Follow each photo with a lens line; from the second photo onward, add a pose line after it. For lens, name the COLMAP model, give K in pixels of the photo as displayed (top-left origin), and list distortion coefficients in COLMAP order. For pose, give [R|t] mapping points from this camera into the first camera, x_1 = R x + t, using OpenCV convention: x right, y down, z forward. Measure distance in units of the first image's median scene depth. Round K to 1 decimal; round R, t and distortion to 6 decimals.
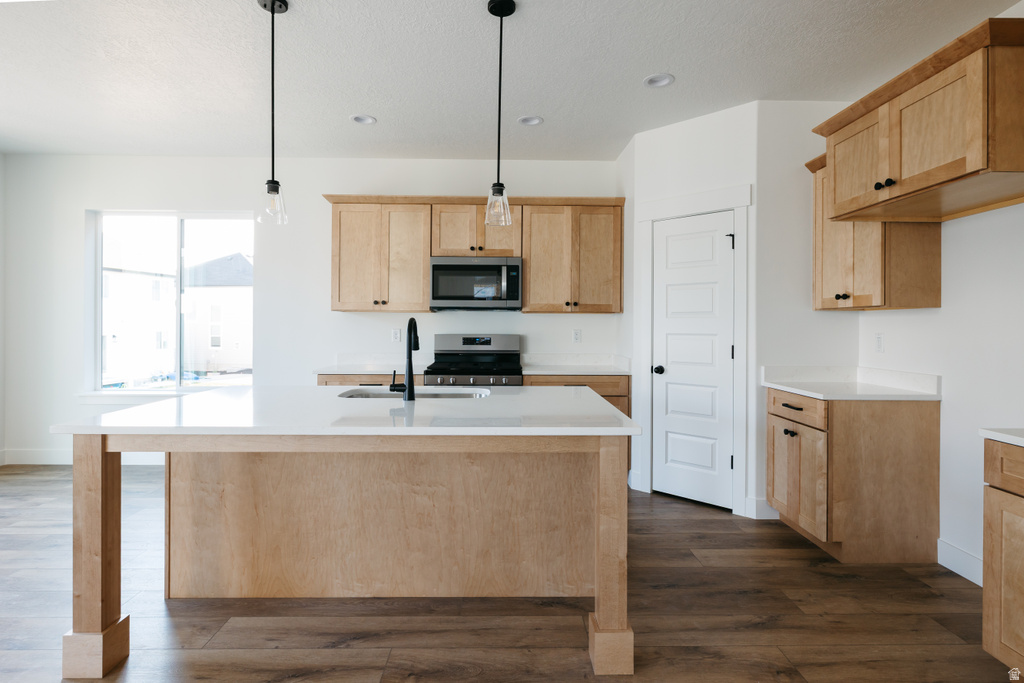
lens RADIAL K [[538.4, 0, 513.1], [0, 538.4, 328.5], [0, 0, 1]] dist [-0.000875, -0.000877]
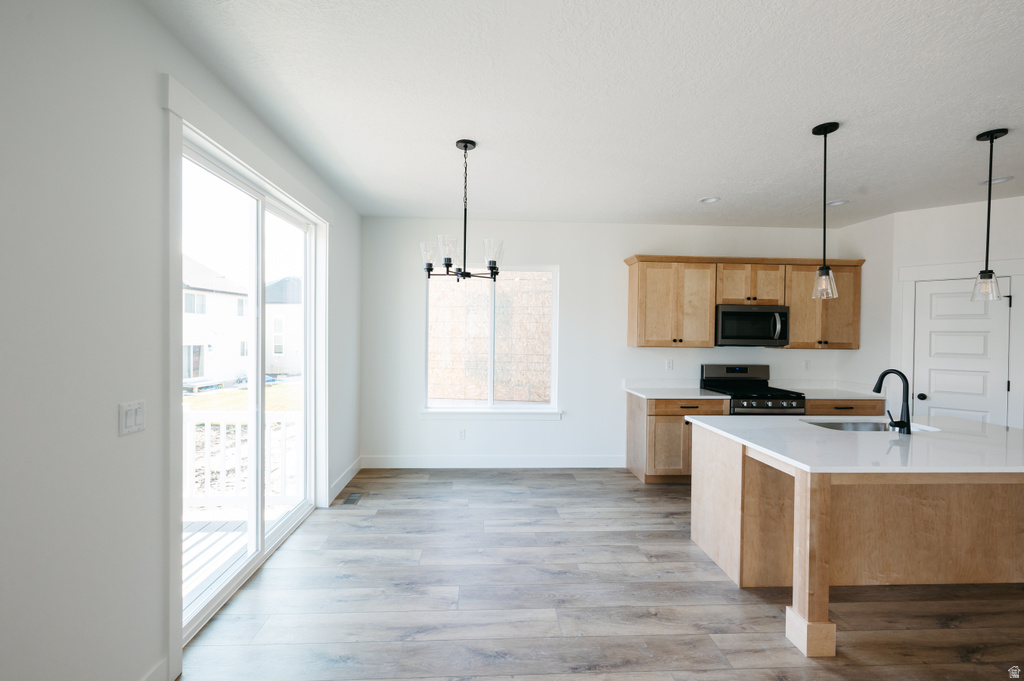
lens RADIAL K [[439.8, 0, 512.0], [0, 439.8, 340.5], [0, 0, 1]] dist [0.002383, 0.000341]
pose [[0.999378, 0.005627, 0.034801, -1.055865], [-0.005897, 0.999953, 0.007683, -0.085327], [-0.034756, -0.007884, 0.999365, -0.032655]]
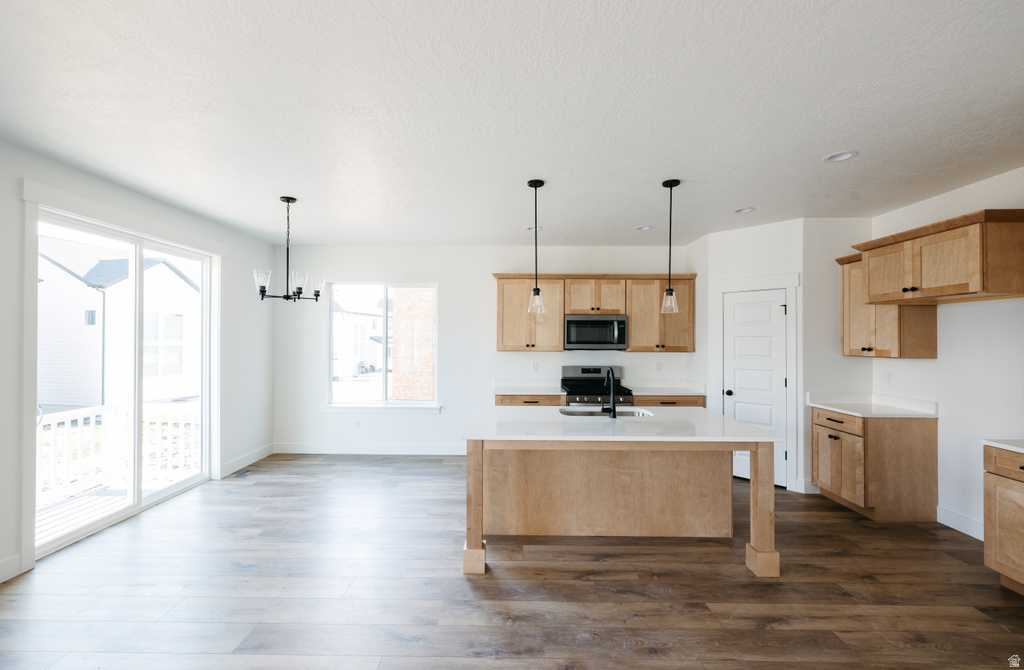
lens RADIAL K [[436.2, 0, 510.3], [0, 436.2, 338.9], [0, 0, 1]] dist [0.001356, 0.000187]
pose [[0.999500, -0.001896, -0.031548, -0.415046], [0.001603, 0.999956, -0.009288, -0.087437], [0.031565, 0.009233, 0.999459, -0.319859]]
